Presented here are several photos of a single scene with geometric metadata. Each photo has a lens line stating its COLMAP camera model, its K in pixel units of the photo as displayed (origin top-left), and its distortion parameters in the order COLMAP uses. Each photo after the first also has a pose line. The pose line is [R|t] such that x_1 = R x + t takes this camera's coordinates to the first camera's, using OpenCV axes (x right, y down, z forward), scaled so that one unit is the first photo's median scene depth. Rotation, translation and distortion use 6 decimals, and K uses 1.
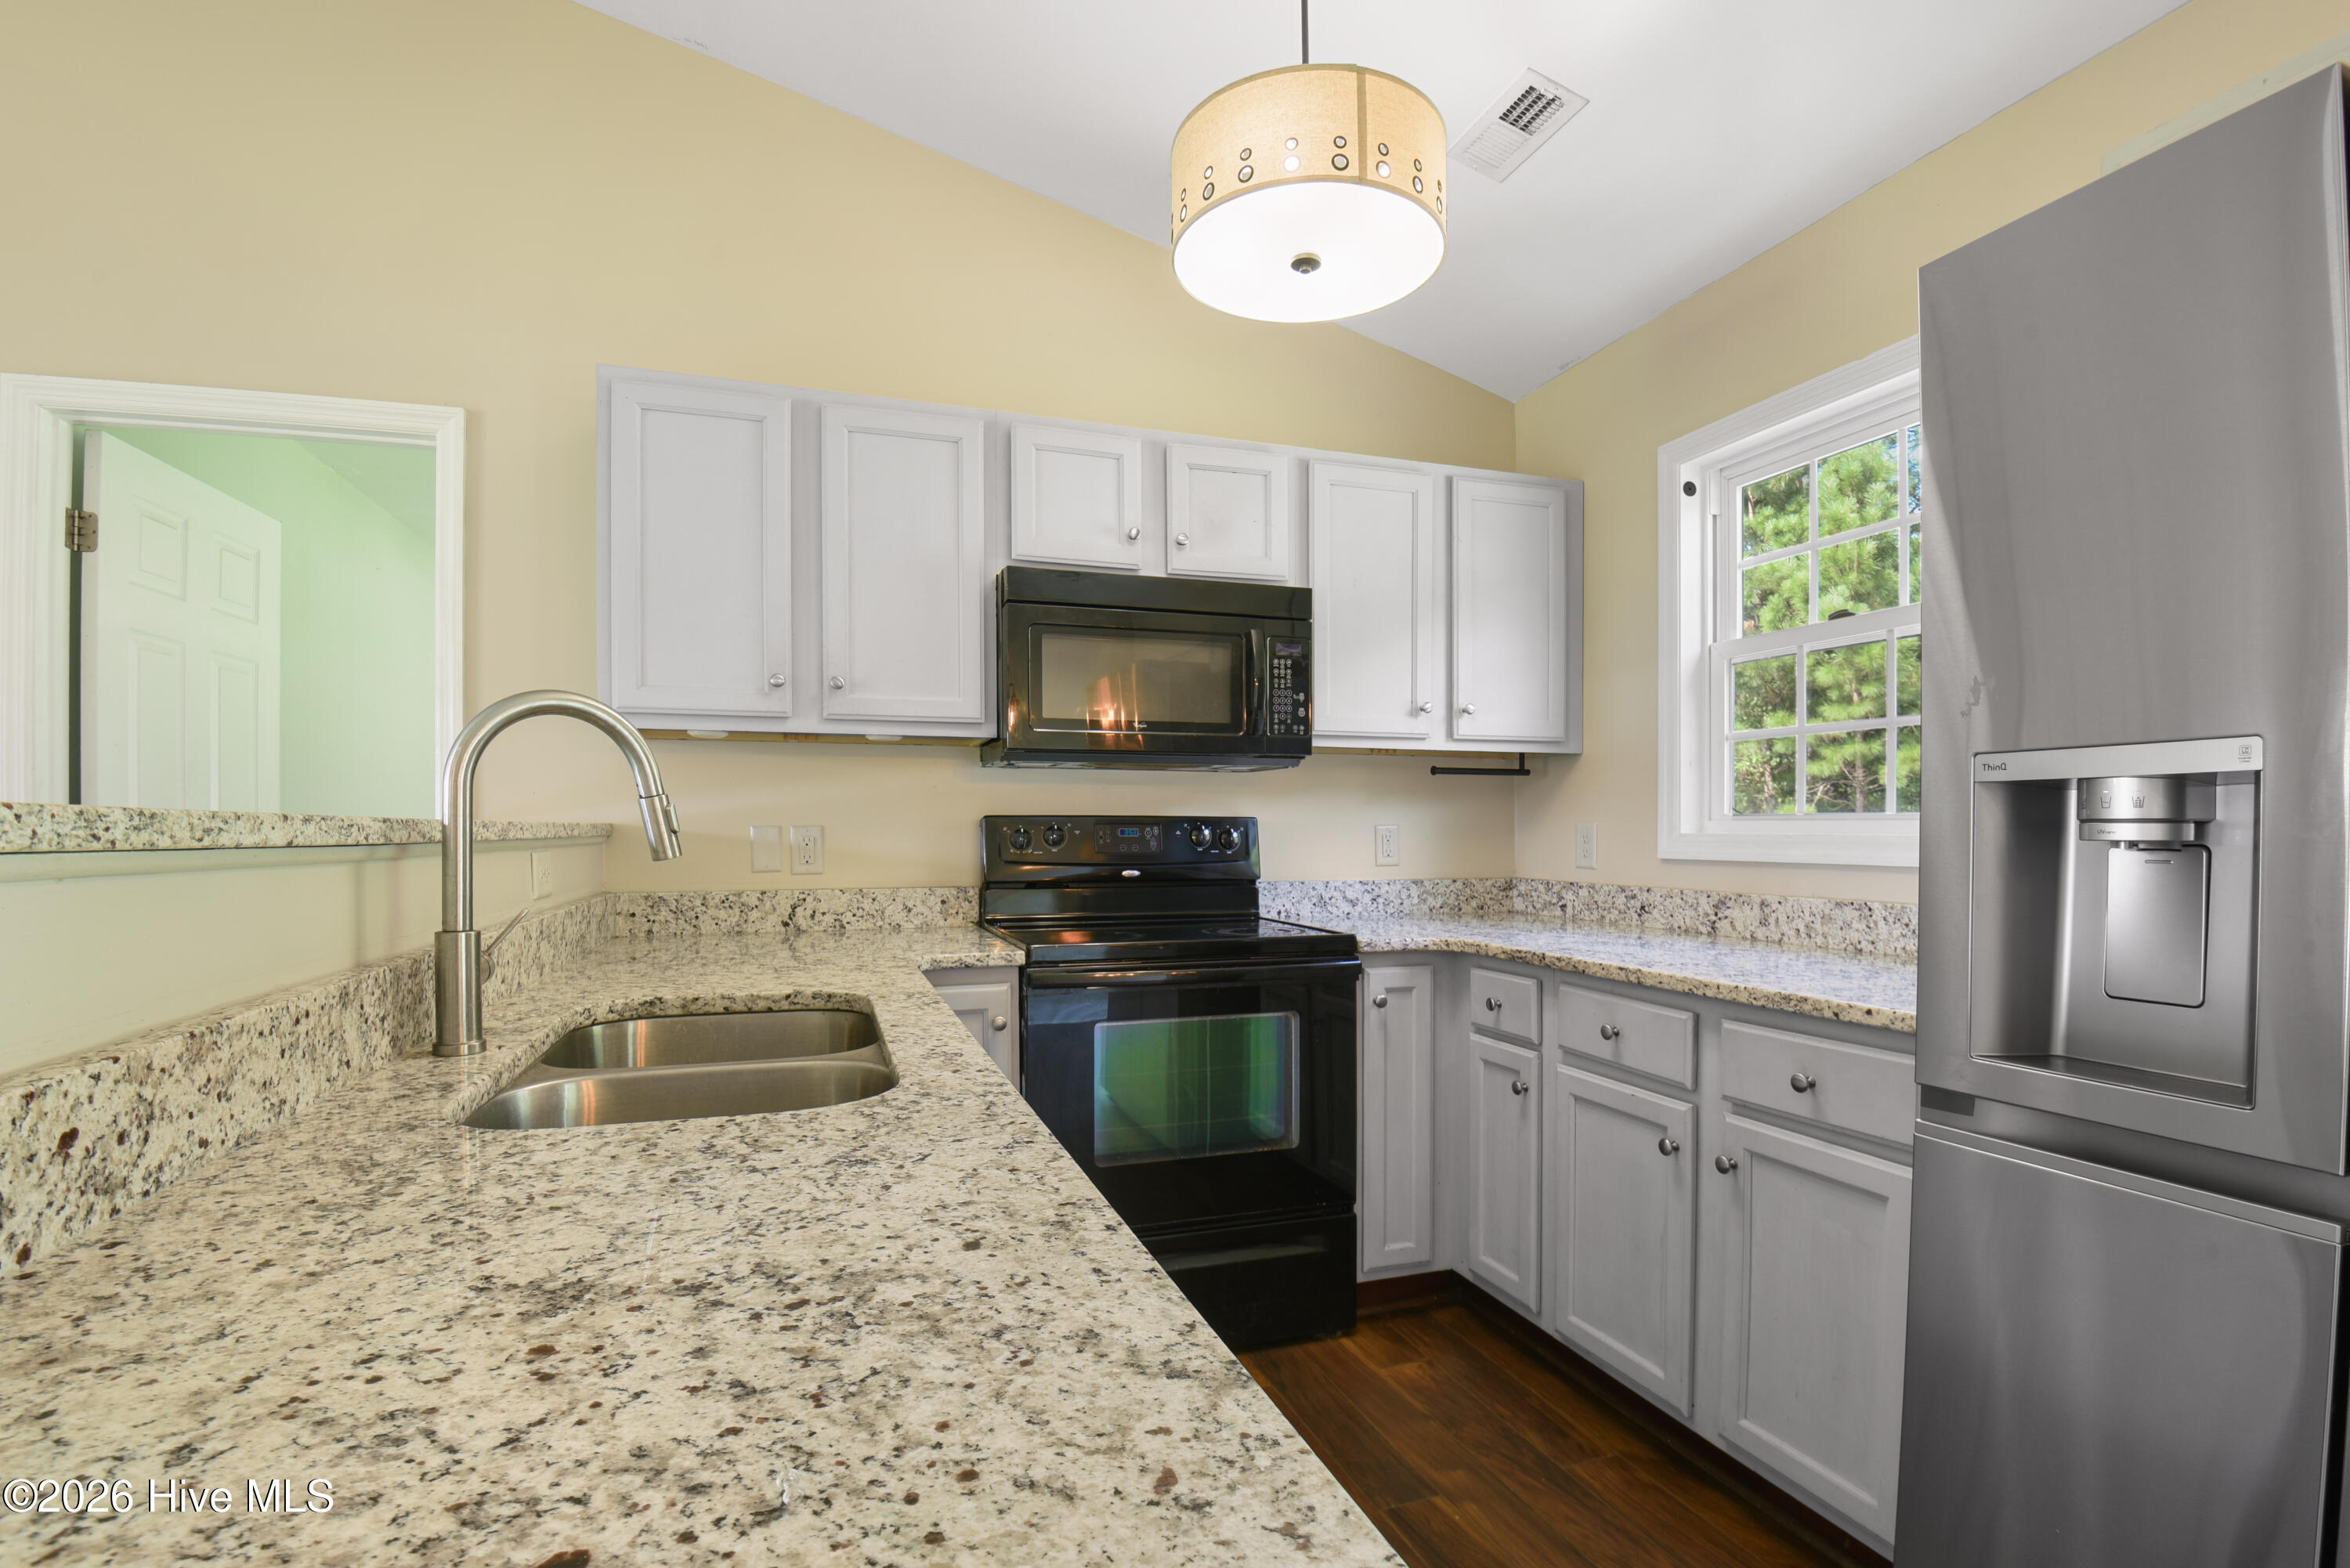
lens RADIAL K [[1110.3, 0, 1133.8], [0, 1110.3, 829.6], [0, 0, 1]] dist [-0.023919, -0.000974]
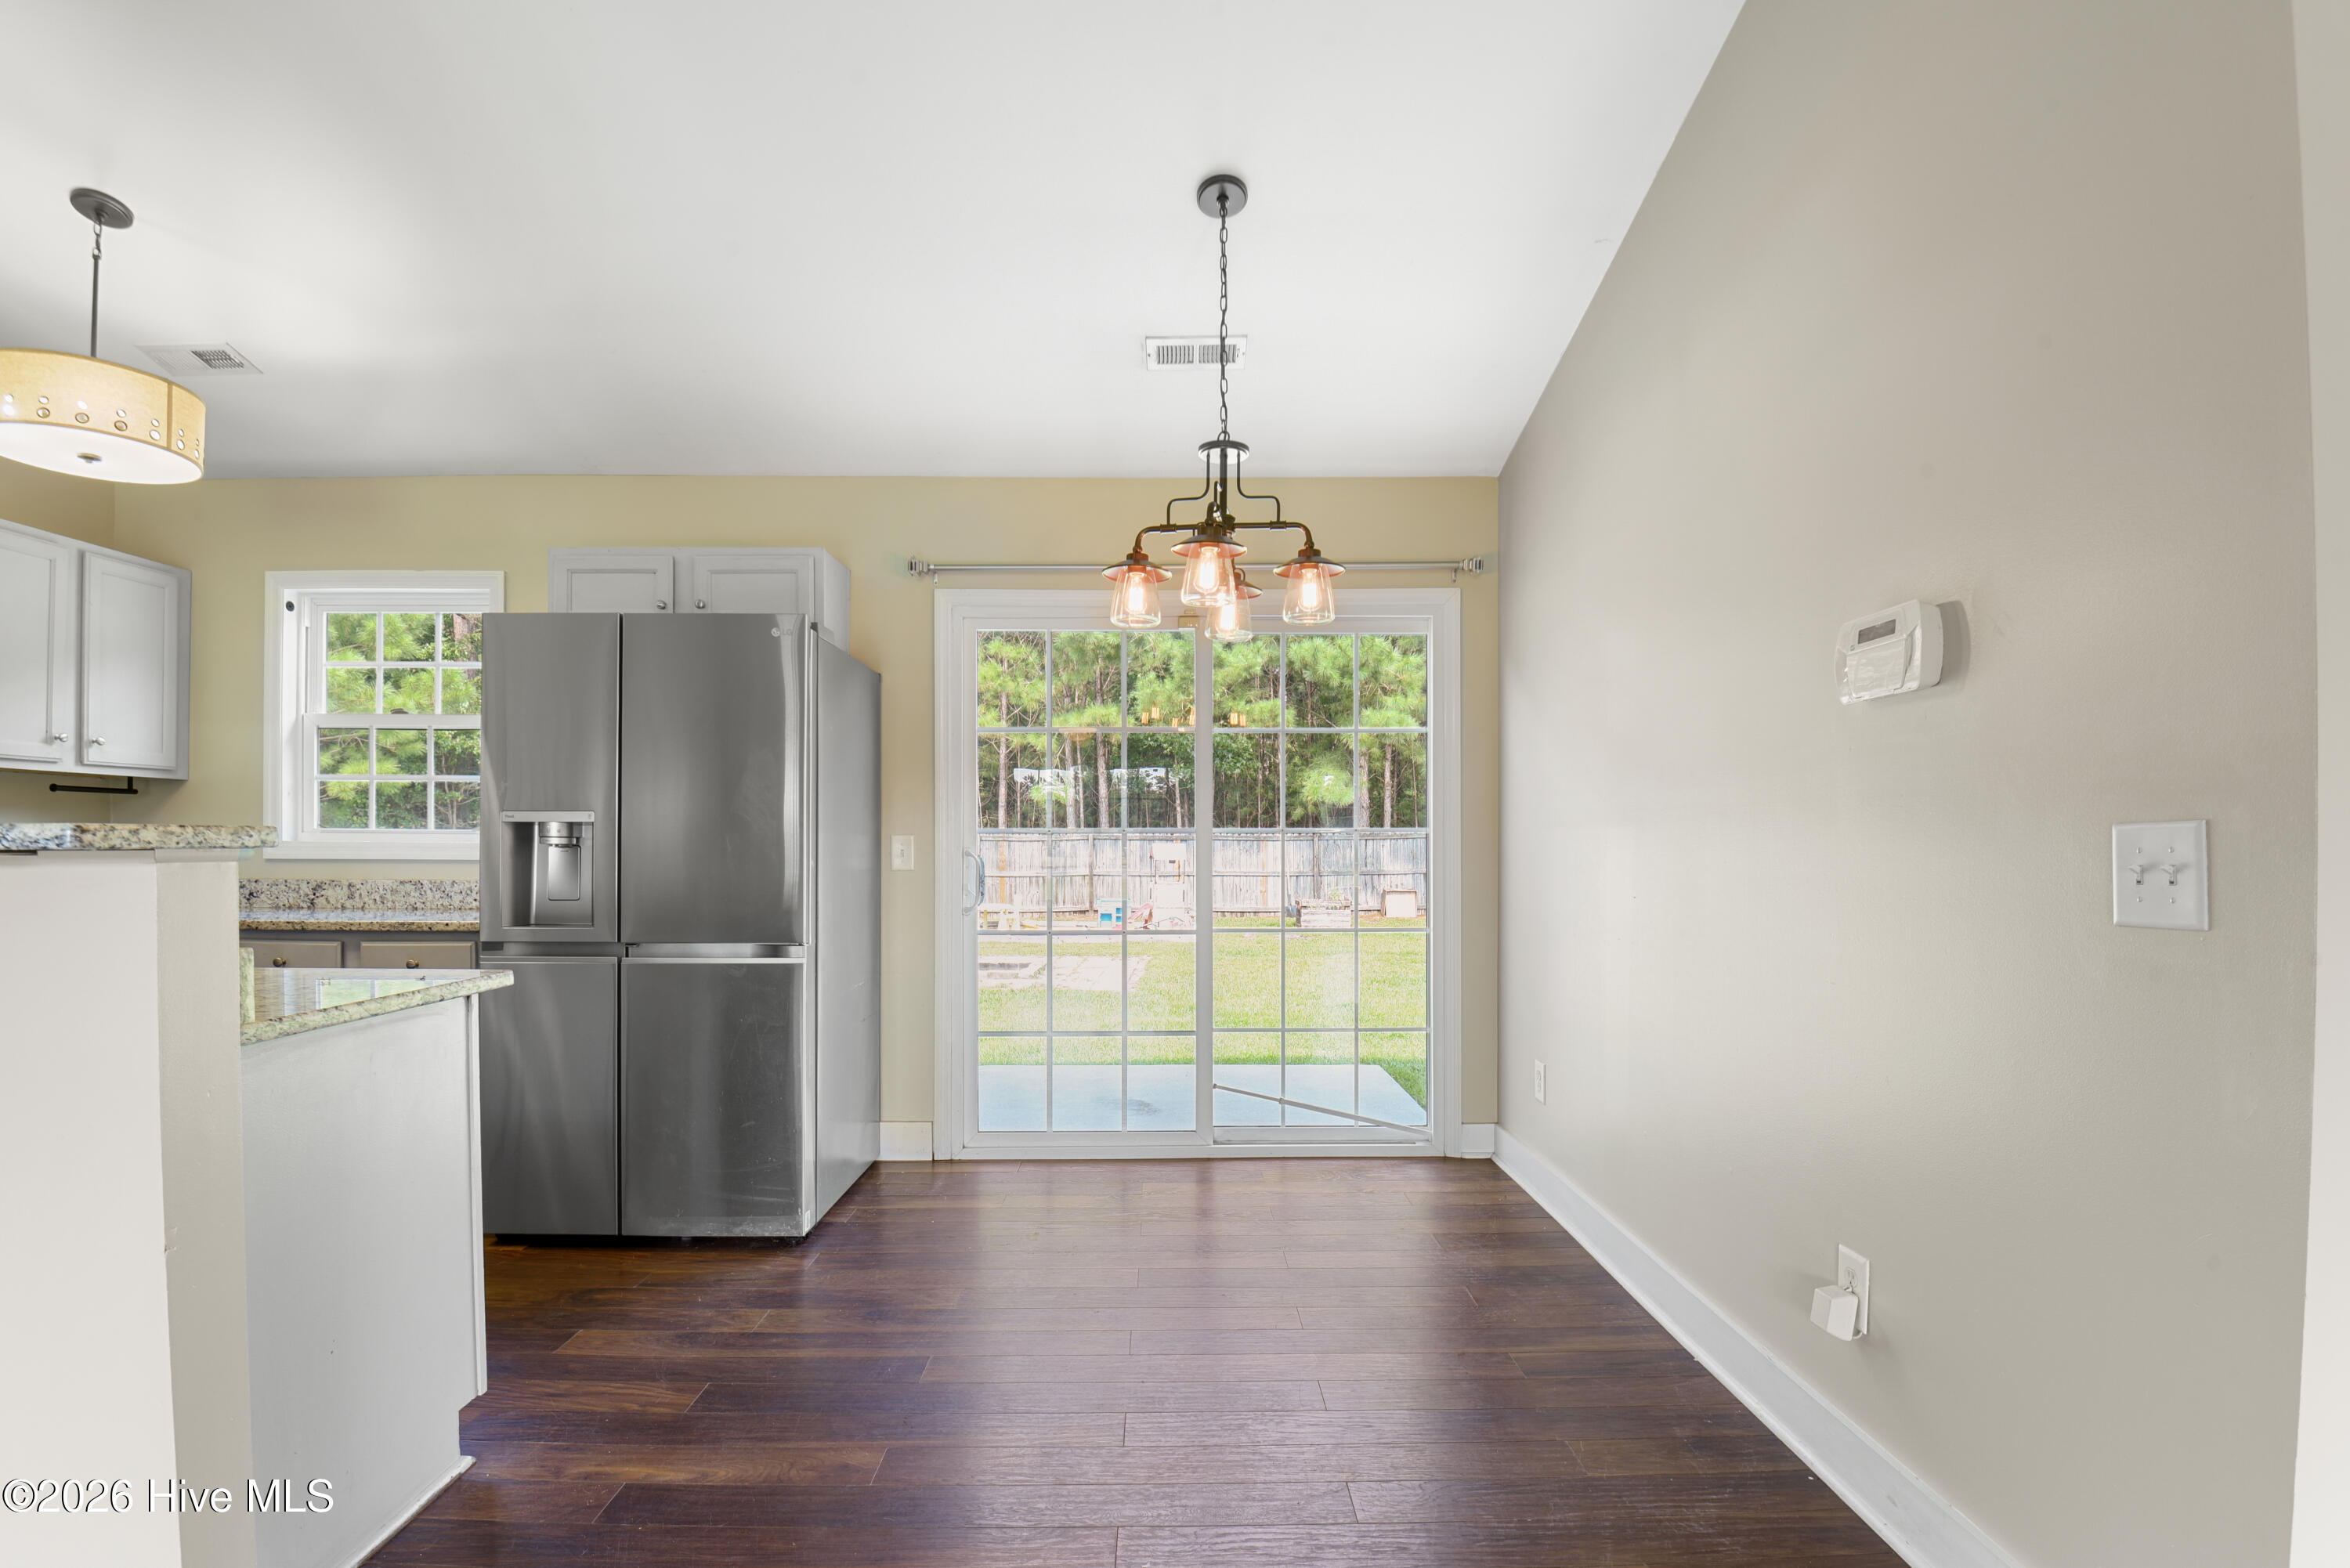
lens RADIAL K [[1110.3, 0, 1152.9], [0, 1110.3, 852.4], [0, 0, 1]] dist [-0.023919, -0.000974]
pose [[0.301193, -0.003200, 0.953558, -0.602923], [-0.006895, 0.999961, 0.005533, 0.002230], [-0.953538, -0.008241, 0.301159, -0.601718]]
